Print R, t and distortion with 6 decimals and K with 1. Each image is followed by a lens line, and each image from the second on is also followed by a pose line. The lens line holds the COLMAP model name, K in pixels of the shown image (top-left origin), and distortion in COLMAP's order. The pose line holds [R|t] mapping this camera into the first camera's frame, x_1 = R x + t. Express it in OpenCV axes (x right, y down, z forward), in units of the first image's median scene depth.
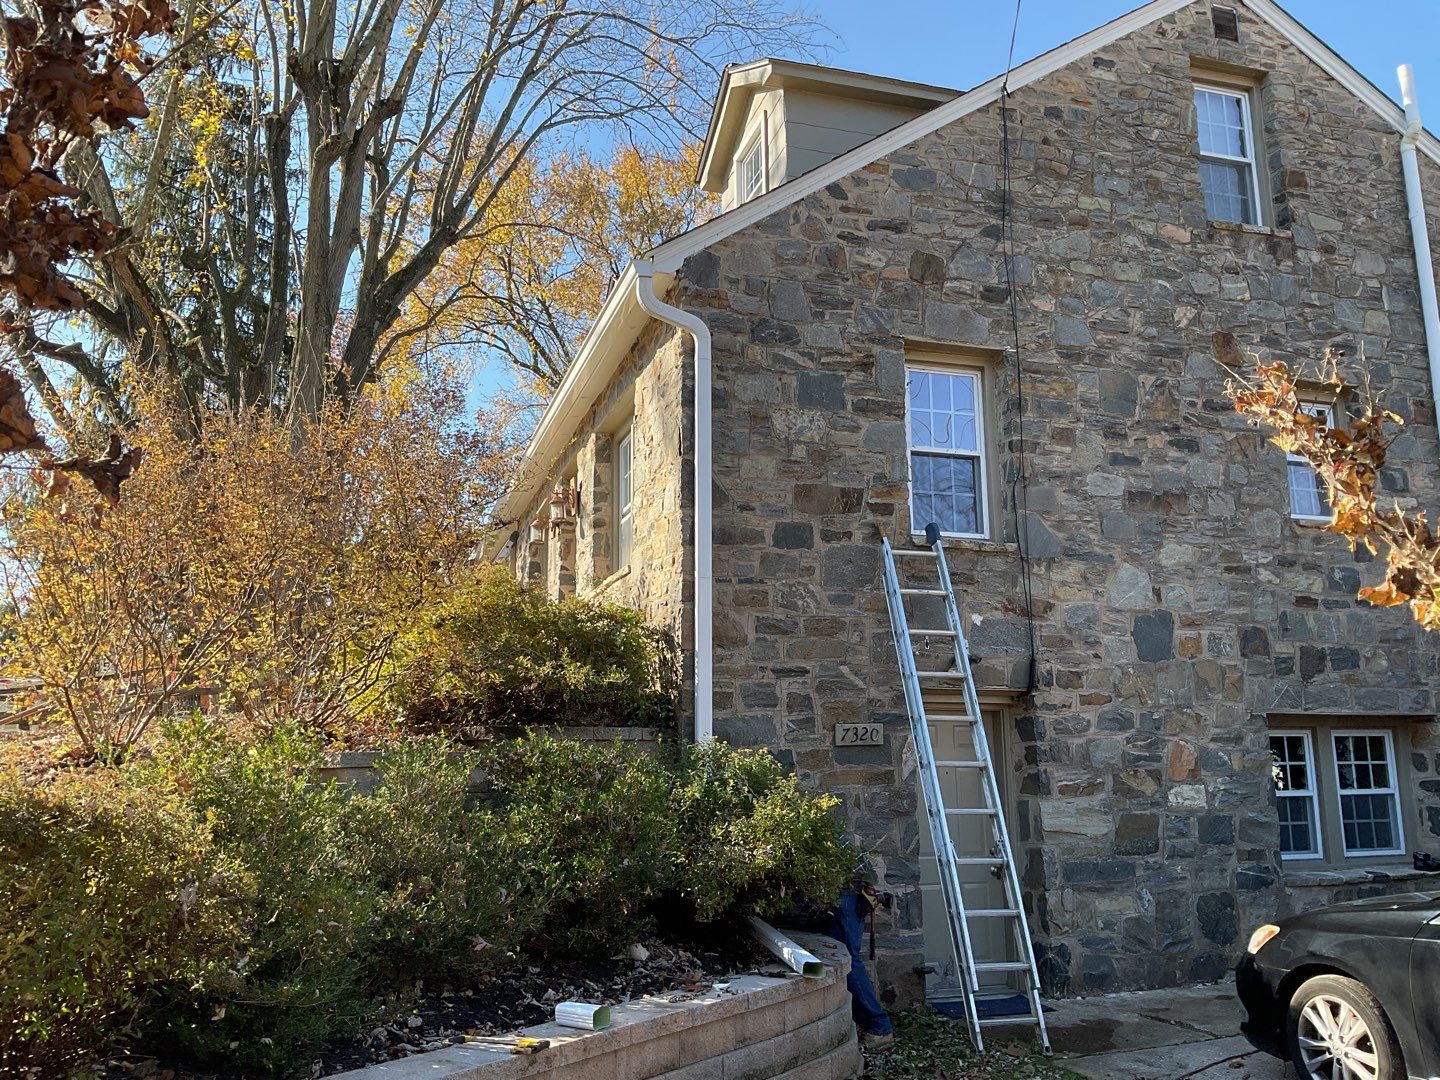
lens RADIAL K [[1189.1, 0, 670.6], [0, 1189.1, 527.6], [0, 0, 1]] dist [0.097629, -0.187216]
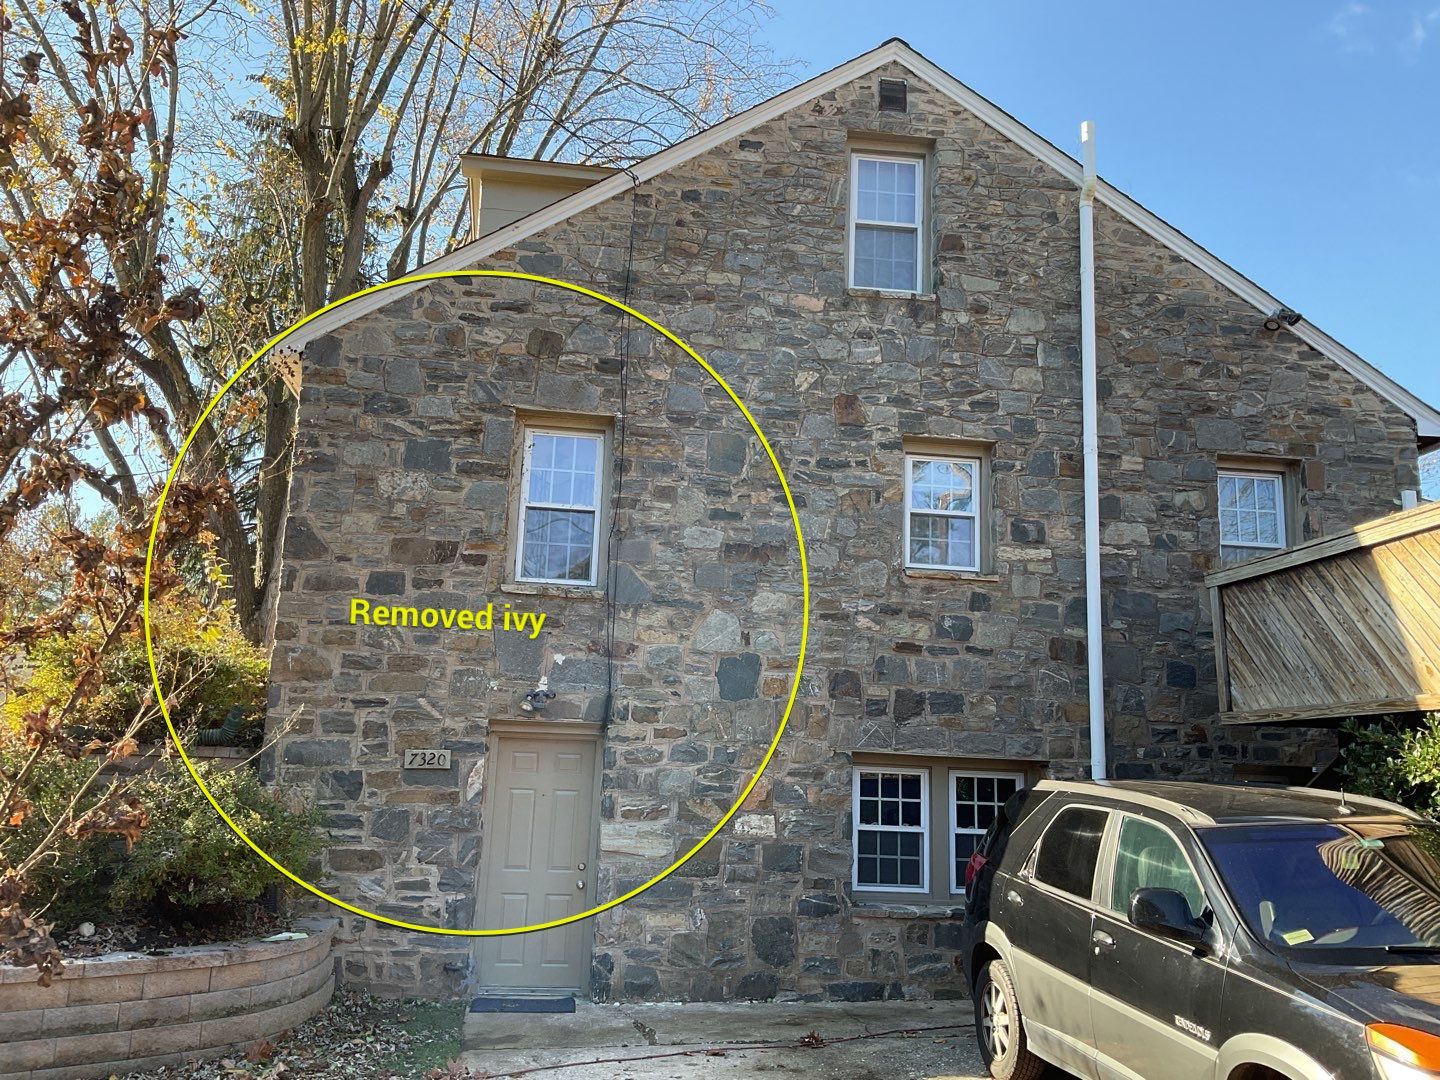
lens RADIAL K [[1189.1, 0, 713.2], [0, 1189.1, 532.0], [0, 0, 1]] dist [0.097629, -0.187216]
pose [[0.984653, 0.006401, -0.174407, 0.567275], [-0.006996, 0.999972, -0.002793, -0.038377], [0.174385, 0.003970, 0.984670, -0.071975]]
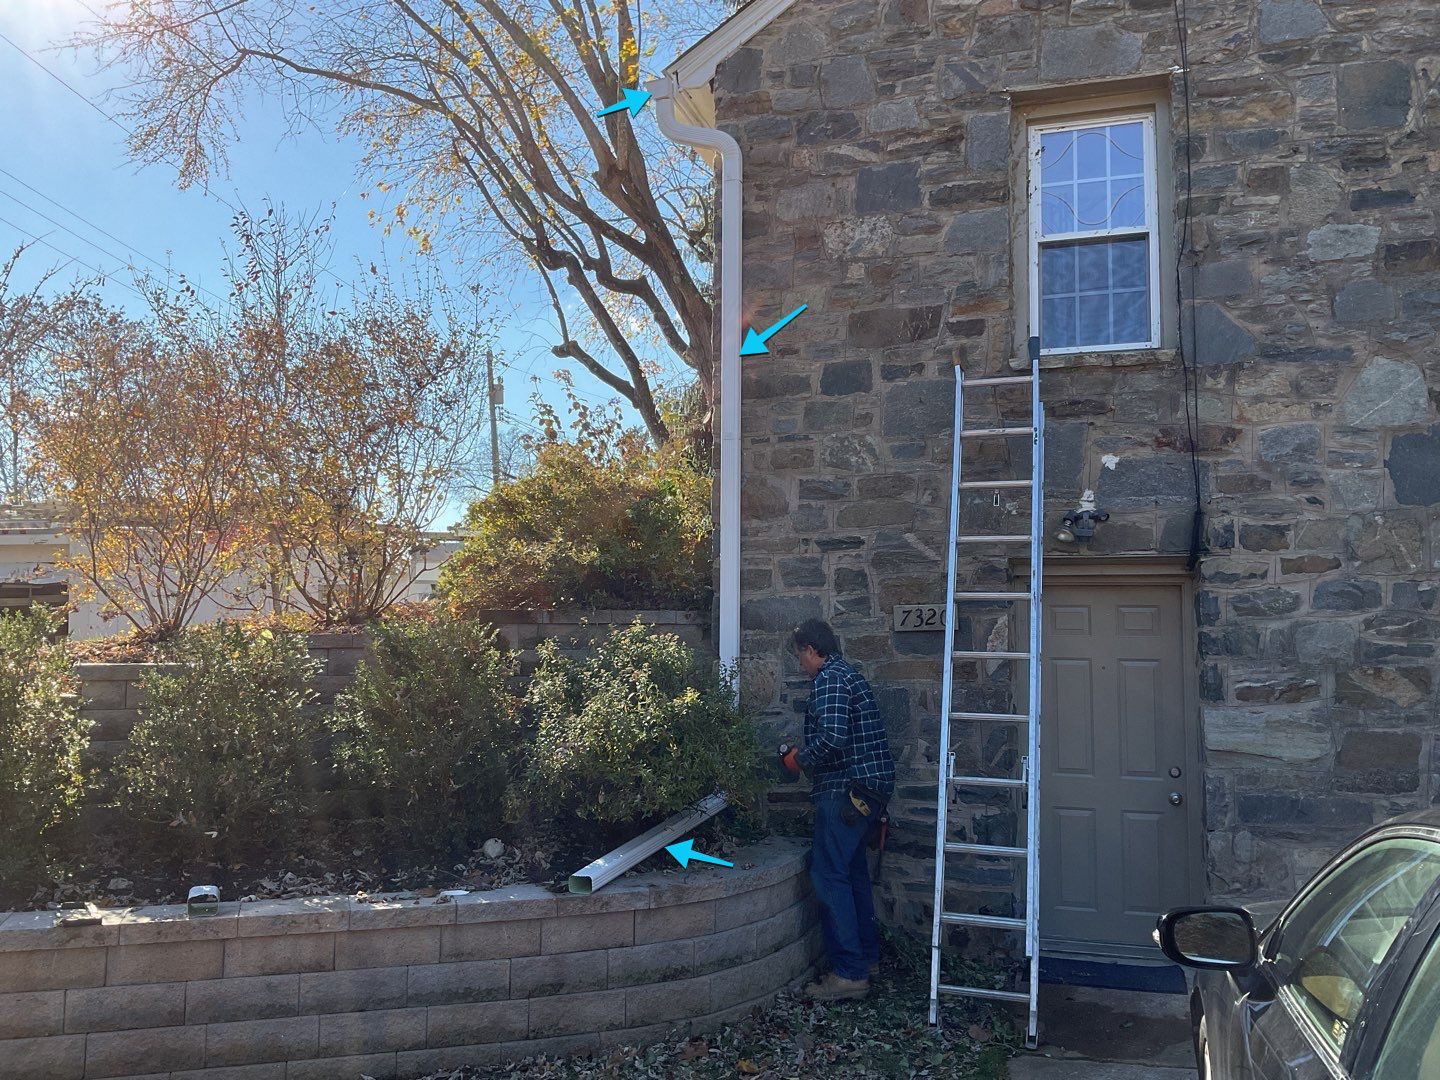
lens RADIAL K [[1189.1, 0, 721.7], [0, 1189.1, 533.4], [0, 0, 1]] dist [0.097629, -0.187216]
pose [[0.819801, -0.043539, -0.570992, 0.457659], [0.098973, 0.992873, 0.066392, 0.046206], [0.564032, -0.110941, 0.818267, 0.251557]]
